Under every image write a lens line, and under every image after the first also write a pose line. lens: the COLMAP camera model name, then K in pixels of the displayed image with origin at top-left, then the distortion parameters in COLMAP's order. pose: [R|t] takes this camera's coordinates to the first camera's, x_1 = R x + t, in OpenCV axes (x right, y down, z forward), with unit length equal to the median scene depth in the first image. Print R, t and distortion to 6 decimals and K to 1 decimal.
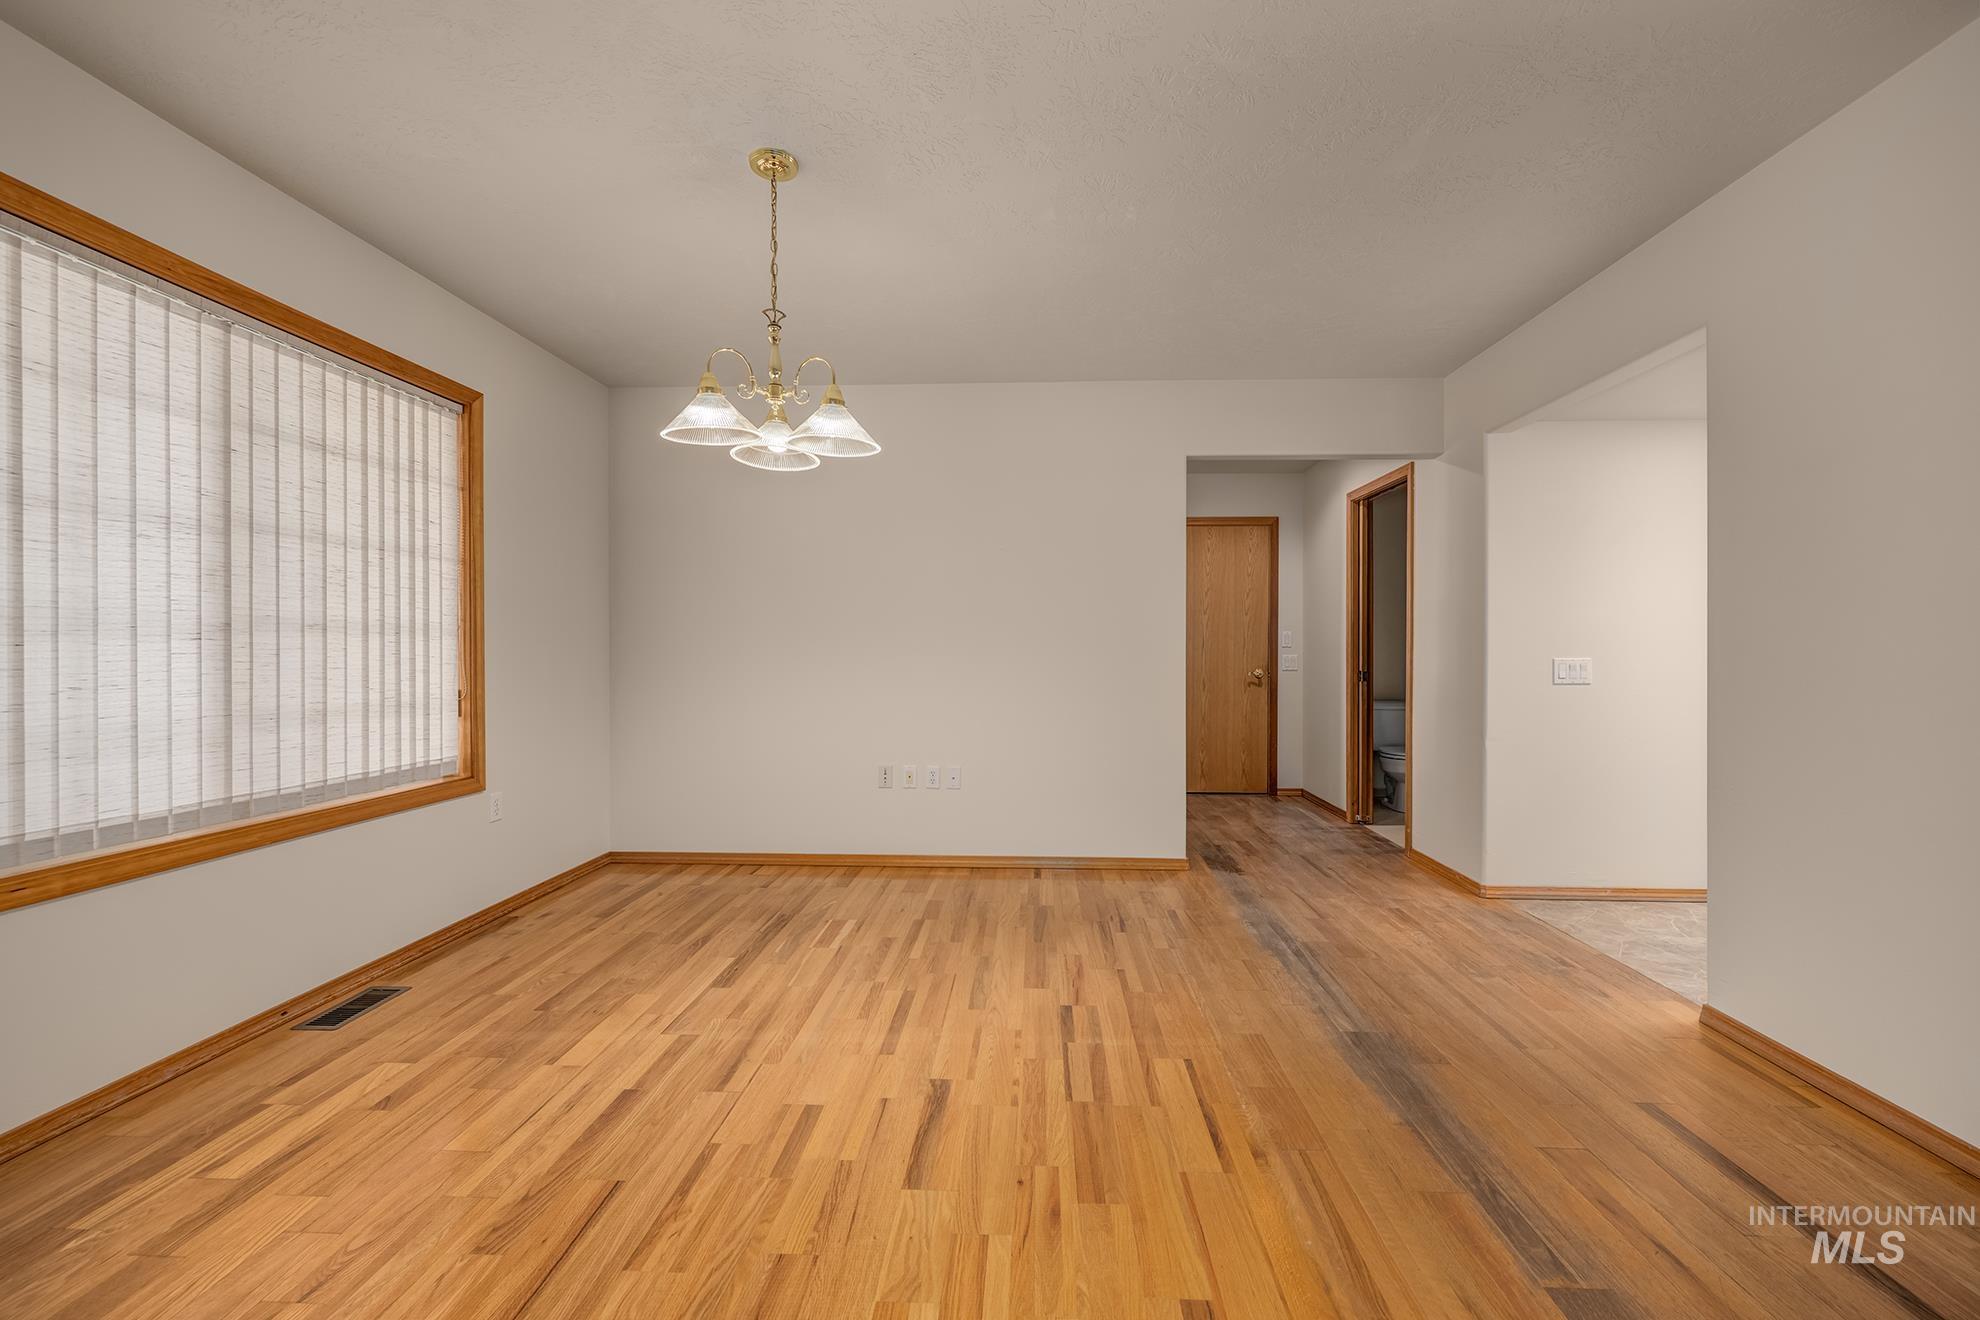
lens RADIAL K [[807.3, 0, 996.8], [0, 807.3, 653.2], [0, 0, 1]] dist [0.002684, -0.000107]
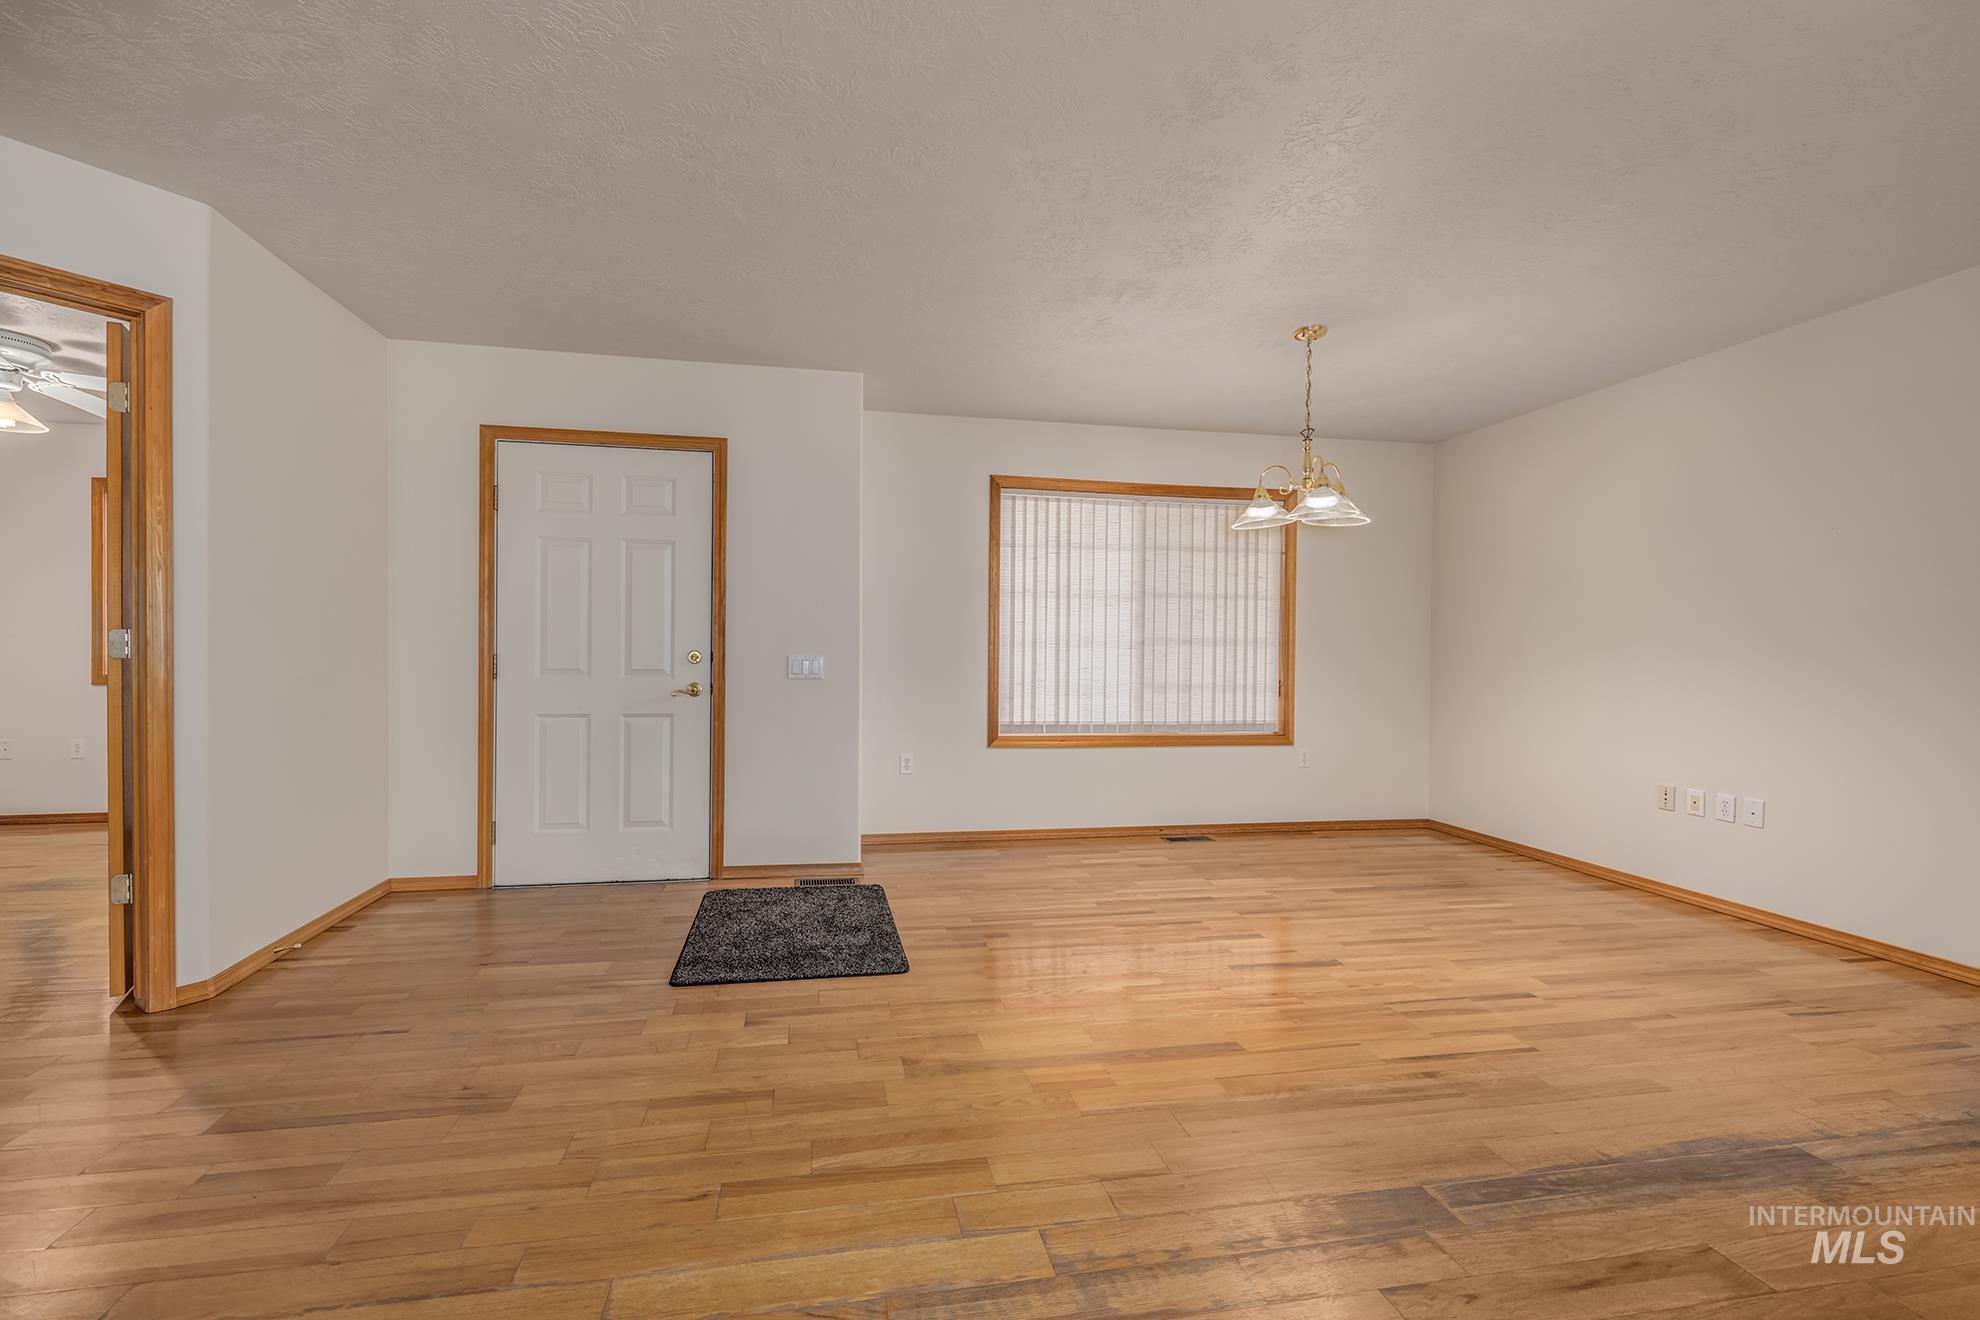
lens RADIAL K [[886.5, 0, 990.0], [0, 886.5, 660.0], [0, 0, 1]] dist [-0.000691, -0.000283]
pose [[0.239800, 0.011910, -0.970749, 1.065141], [-0.013502, 0.999869, 0.008932, -0.001728], [0.970728, 0.010965, 0.239930, 0.029764]]
